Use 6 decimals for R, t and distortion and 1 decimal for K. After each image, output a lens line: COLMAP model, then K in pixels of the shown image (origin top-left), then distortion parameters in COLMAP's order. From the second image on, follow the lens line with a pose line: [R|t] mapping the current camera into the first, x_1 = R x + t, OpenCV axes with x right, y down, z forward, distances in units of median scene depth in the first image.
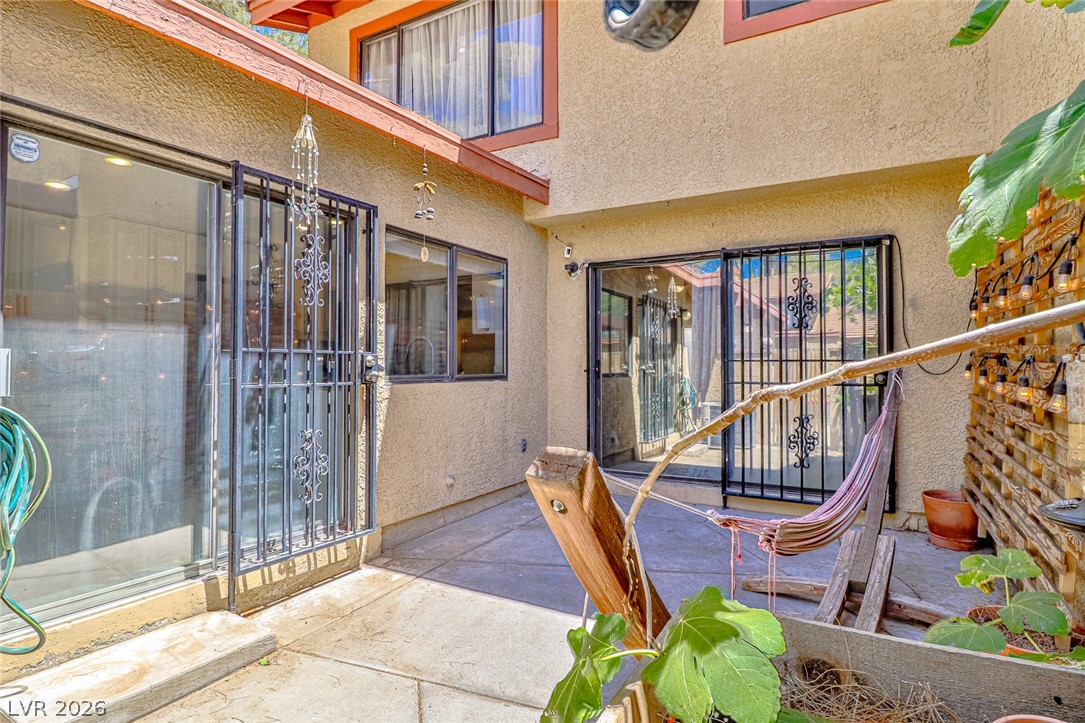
lens RADIAL K [[564.2, 0, 562.6], [0, 564.2, 354.7], [0, 0, 1]] dist [-0.005295, -0.010598]
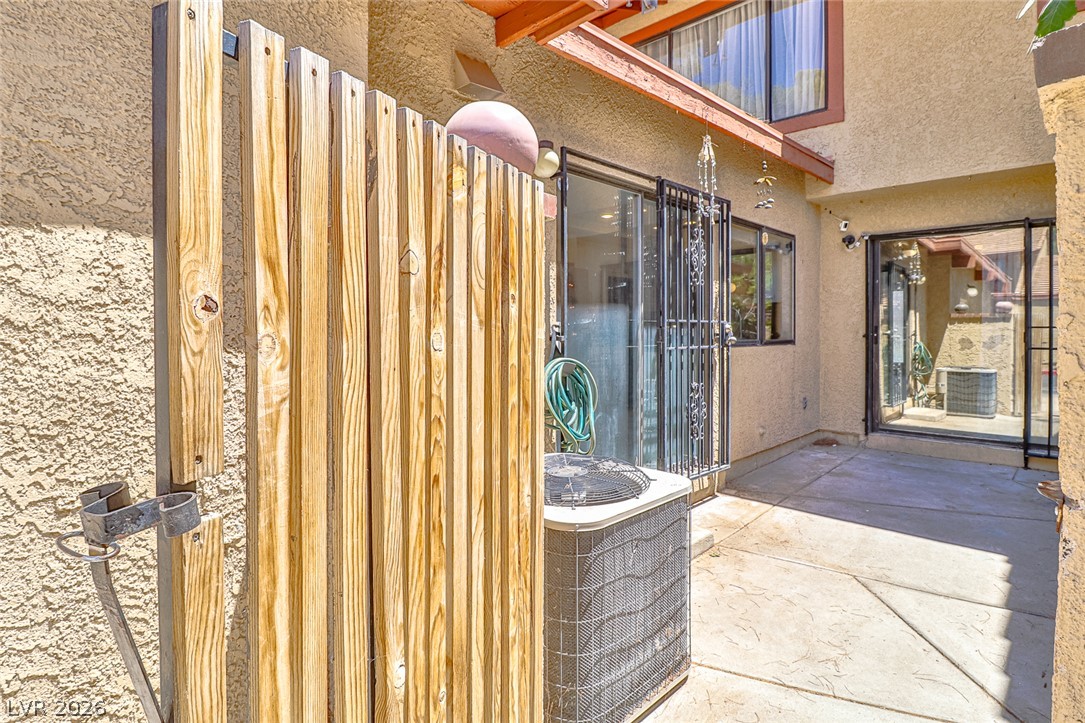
lens RADIAL K [[564.2, 0, 544.0], [0, 564.2, 331.0], [0, 0, 1]] dist [-0.005295, -0.010598]
pose [[0.967704, 0.002180, -0.252079, -0.314693], [0.003886, 0.999715, 0.023561, -0.010128], [0.252058, -0.023780, 0.967420, -0.215551]]
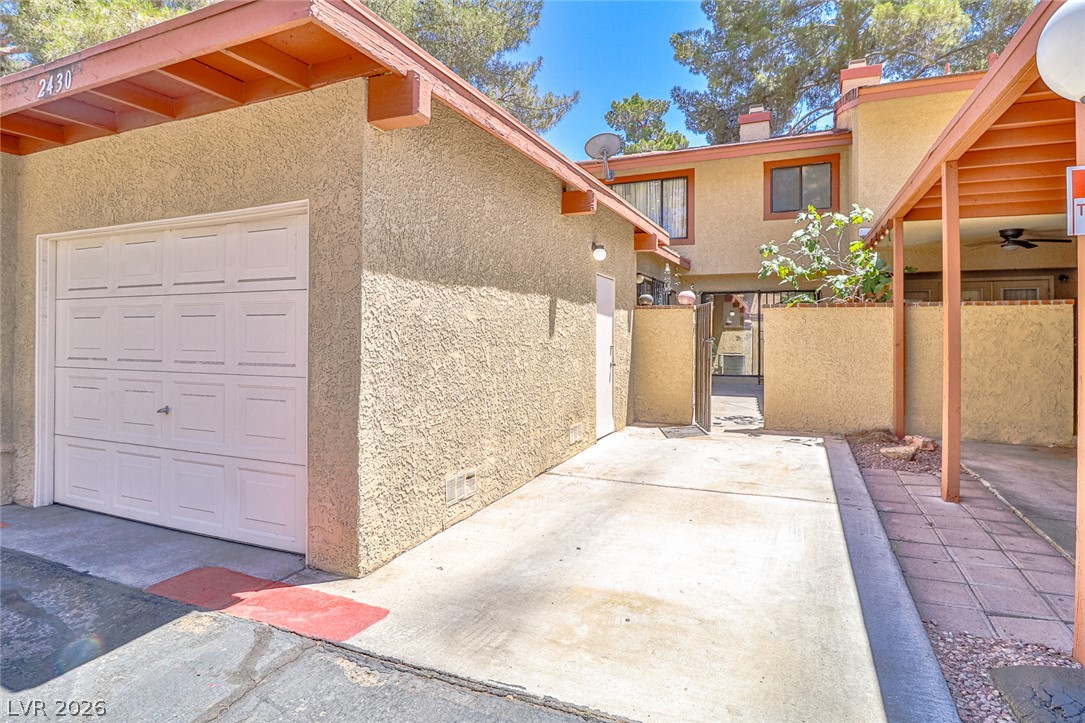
lens RADIAL K [[564.2, 0, 522.1], [0, 564.2, 329.7], [0, 0, 1]] dist [-0.005295, -0.010598]
pose [[0.997382, 0.000629, 0.072317, -1.054475], [-0.001026, 0.999985, 0.005459, -0.010811], [-0.072312, -0.005519, 0.997367, -1.631655]]
